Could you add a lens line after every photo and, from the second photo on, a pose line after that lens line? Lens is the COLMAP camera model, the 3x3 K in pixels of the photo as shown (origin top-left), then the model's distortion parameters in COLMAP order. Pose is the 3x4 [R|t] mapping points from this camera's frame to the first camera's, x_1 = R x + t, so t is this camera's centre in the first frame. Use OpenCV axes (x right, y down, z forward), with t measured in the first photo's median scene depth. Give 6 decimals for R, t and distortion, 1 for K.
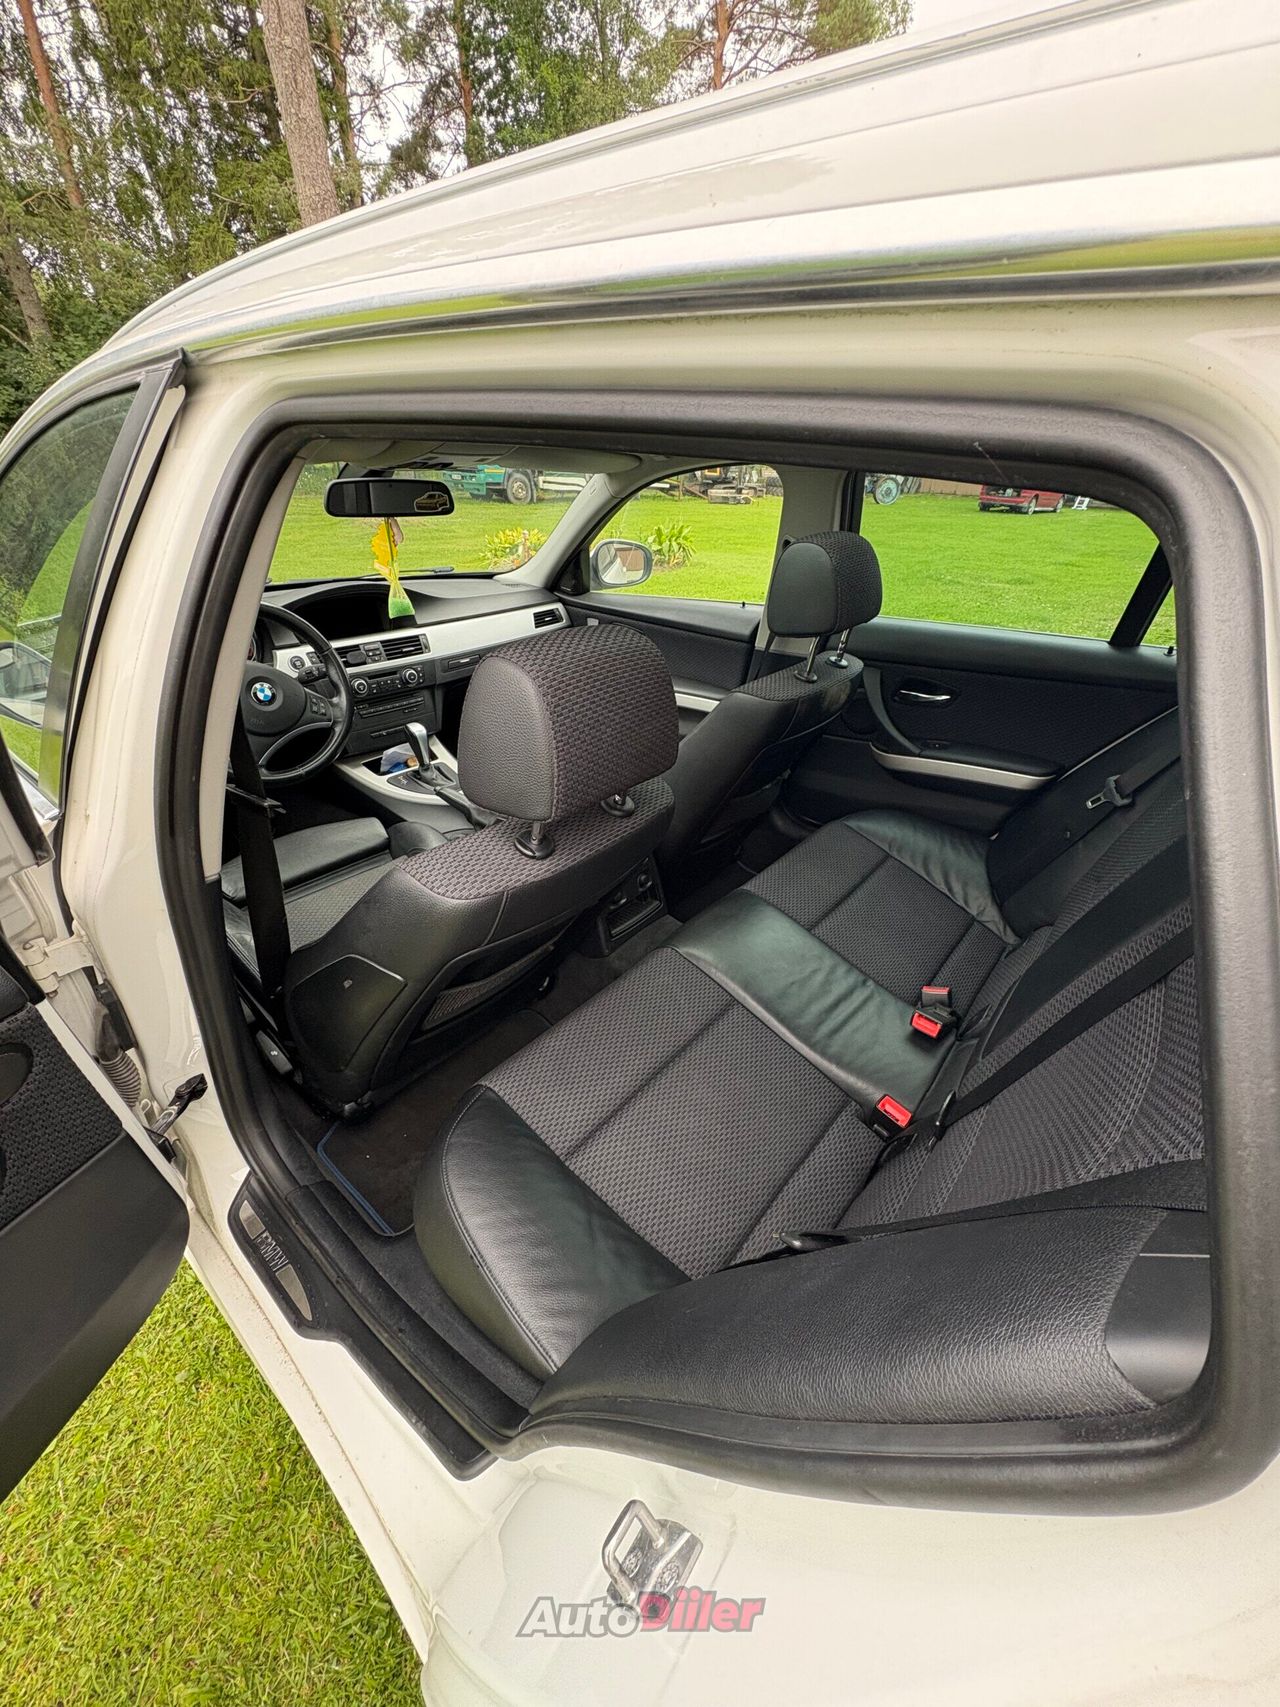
lens RADIAL K [[671.2, 0, 640.0], [0, 671.2, 853.5], [0, 0, 1]] dist [-0.002292, -0.000028]
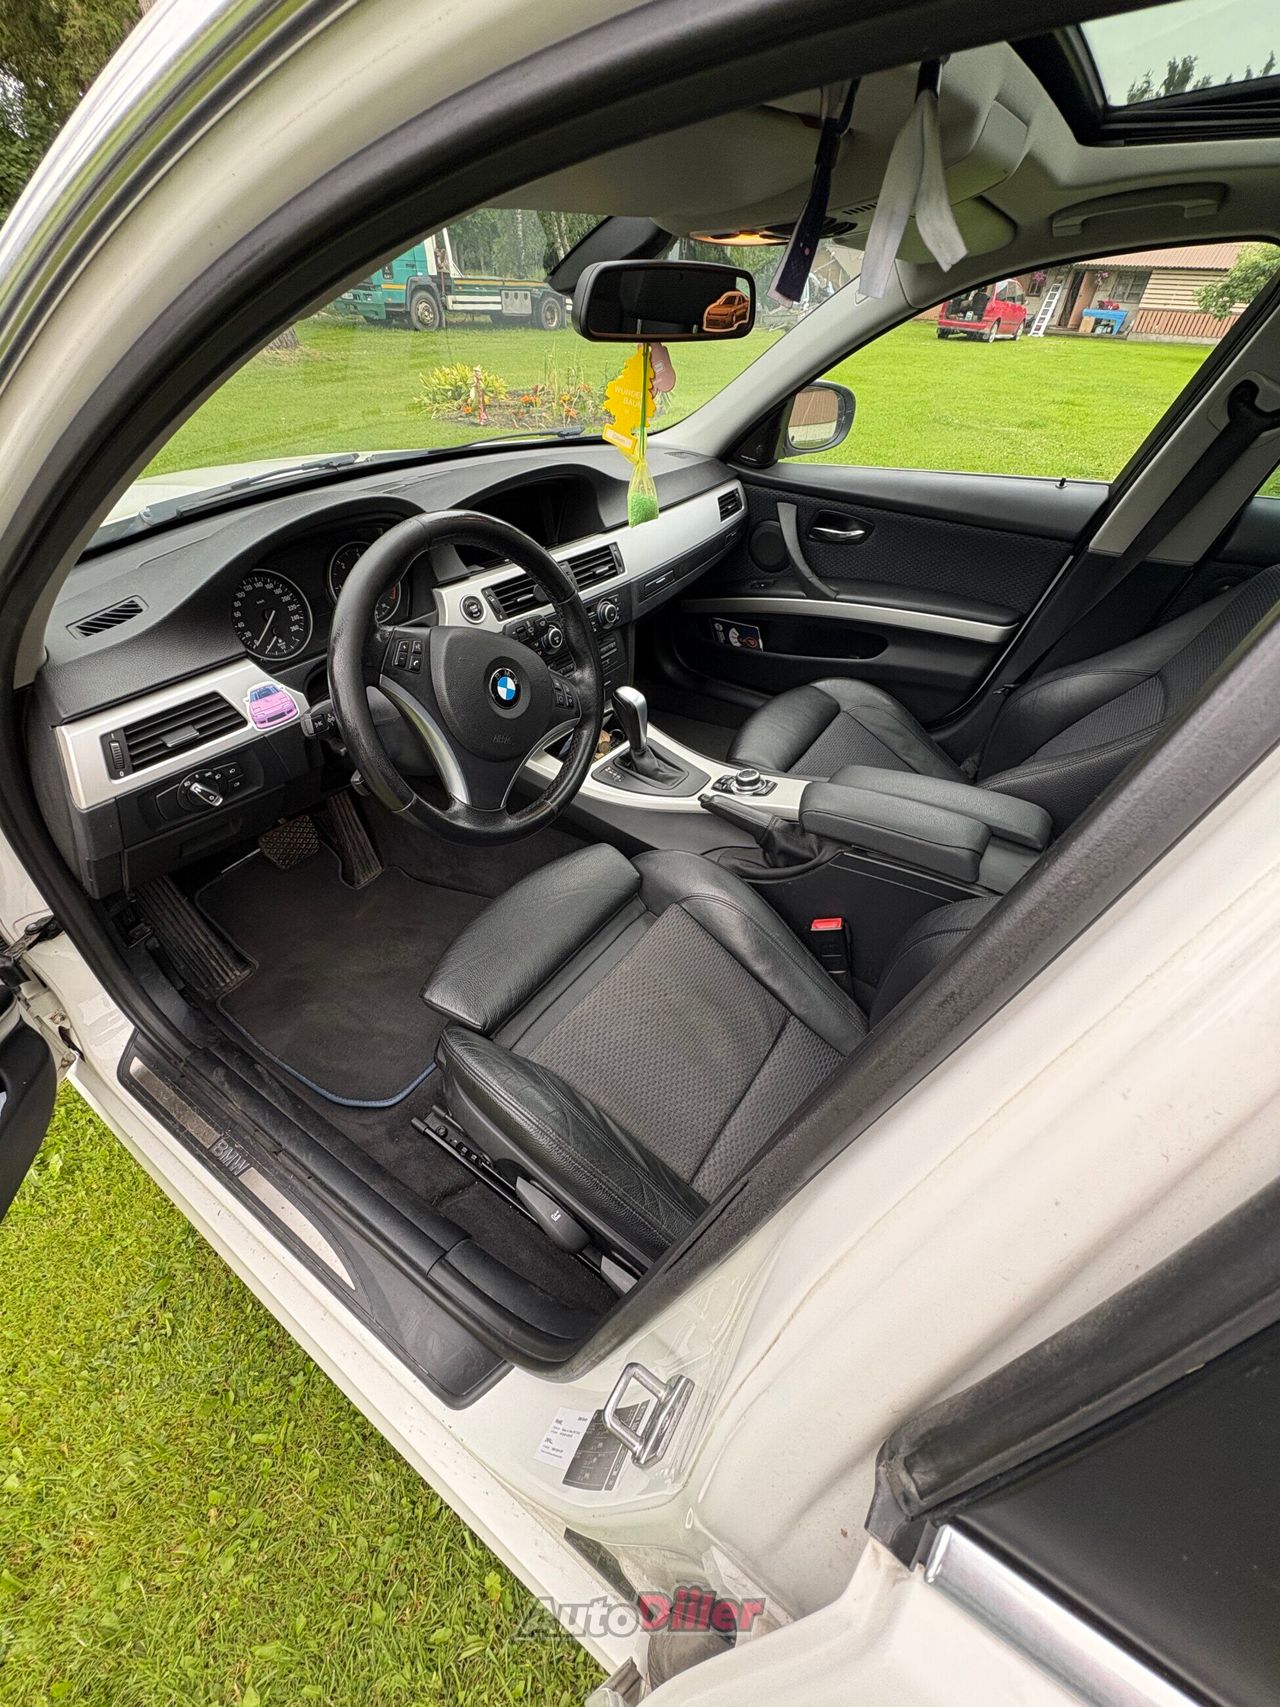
lens RADIAL K [[686.5, 0, 640.0], [0, 686.5, 853.5], [0, 0, 1]] dist [-0.004175, -0.000123]
pose [[0.992810, -0.074921, 0.093357, -0.385954], [0.057970, 0.983281, 0.172622, -0.144672], [-0.104729, -0.165969, 0.980554, 0.294895]]
